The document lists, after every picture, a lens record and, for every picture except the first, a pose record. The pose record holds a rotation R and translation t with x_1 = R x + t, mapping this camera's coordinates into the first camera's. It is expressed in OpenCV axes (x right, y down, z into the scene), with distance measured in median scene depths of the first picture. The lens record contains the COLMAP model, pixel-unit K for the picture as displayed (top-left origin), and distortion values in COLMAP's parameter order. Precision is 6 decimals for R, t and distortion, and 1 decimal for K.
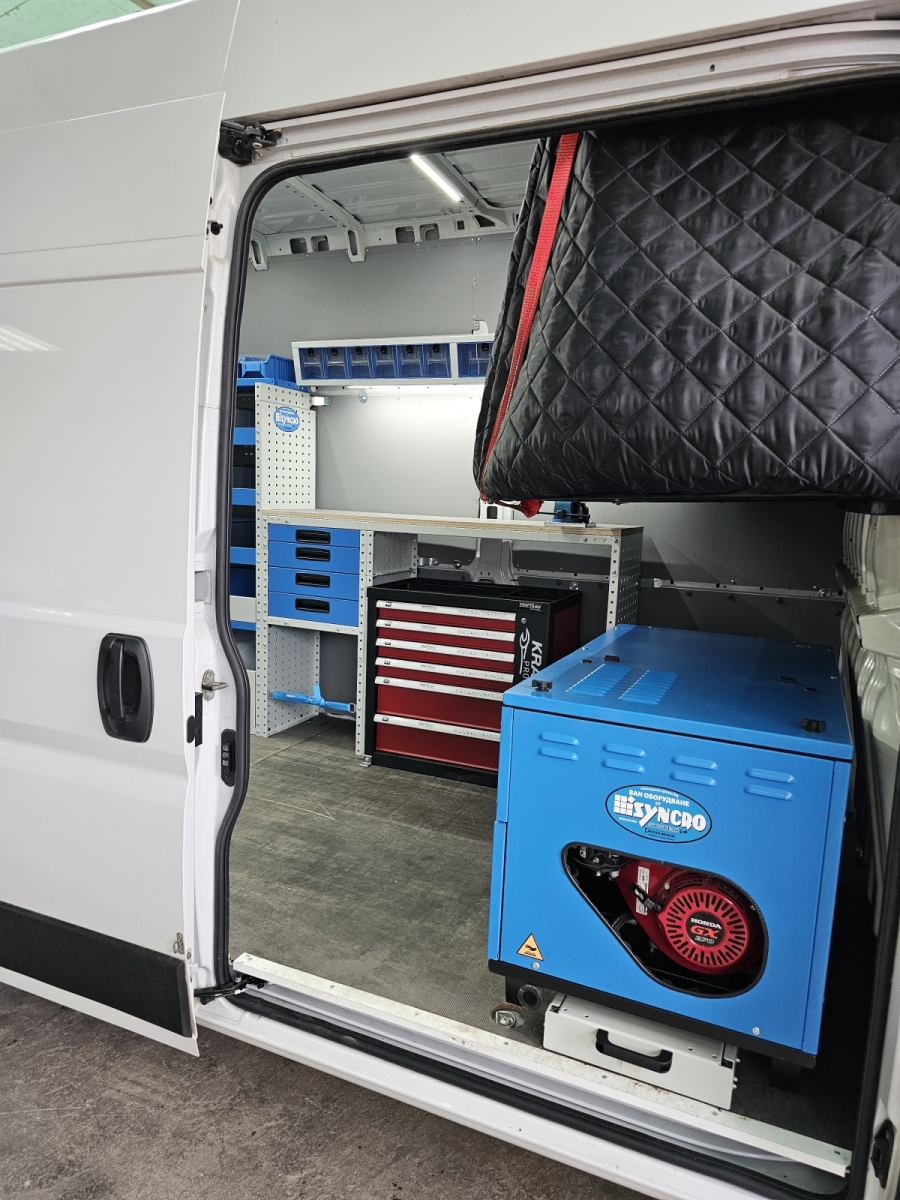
lens RADIAL K [[814.8, 0, 444.8], [0, 814.8, 601.5], [0, 0, 1]] dist [0.051414, -0.045100]
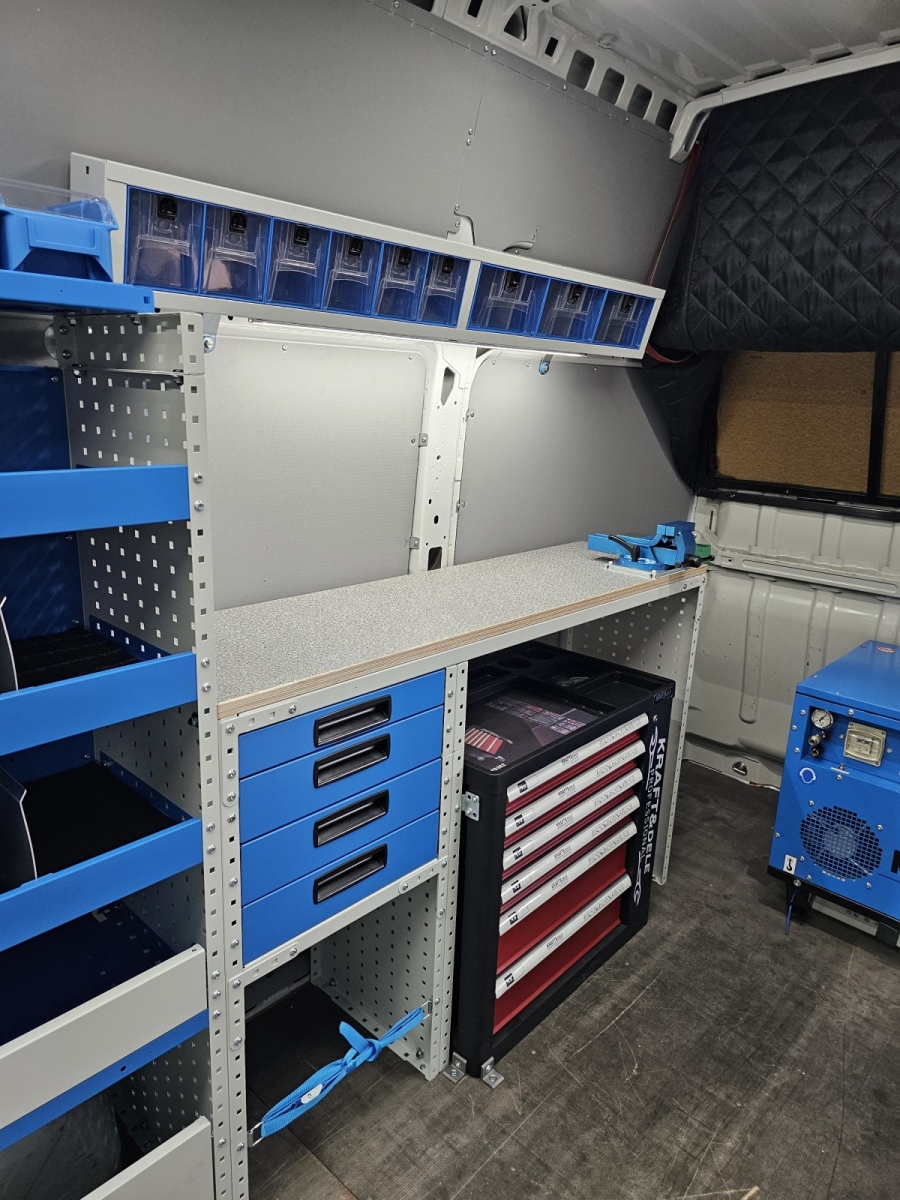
lens RADIAL K [[814.8, 0, 446.9], [0, 814.8, 599.0], [0, 0, 1]] dist [0.051414, -0.045100]
pose [[0.322522, -0.268230, 0.907762, -0.504486], [0.100636, 0.963291, 0.248883, -0.236452], [-0.941197, 0.011083, 0.337676, 0.828584]]
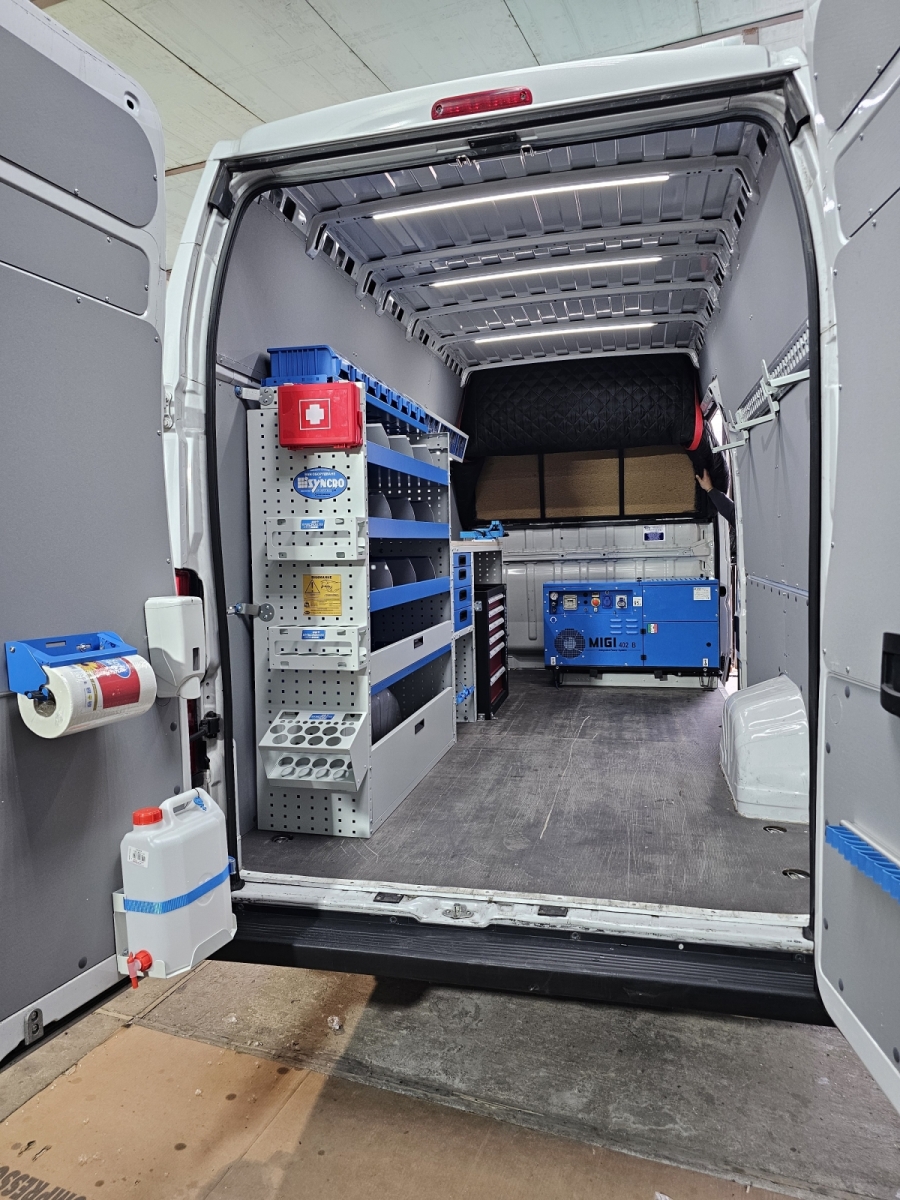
lens RADIAL K [[814.8, 0, 447.6], [0, 814.8, 595.8], [0, 0, 1]] dist [0.051414, -0.045100]
pose [[-0.195495, -0.085840, 0.976941, -1.401821], [0.154596, 0.981010, 0.117133, -0.176851], [-0.968443, 0.173930, -0.178512, 1.271519]]
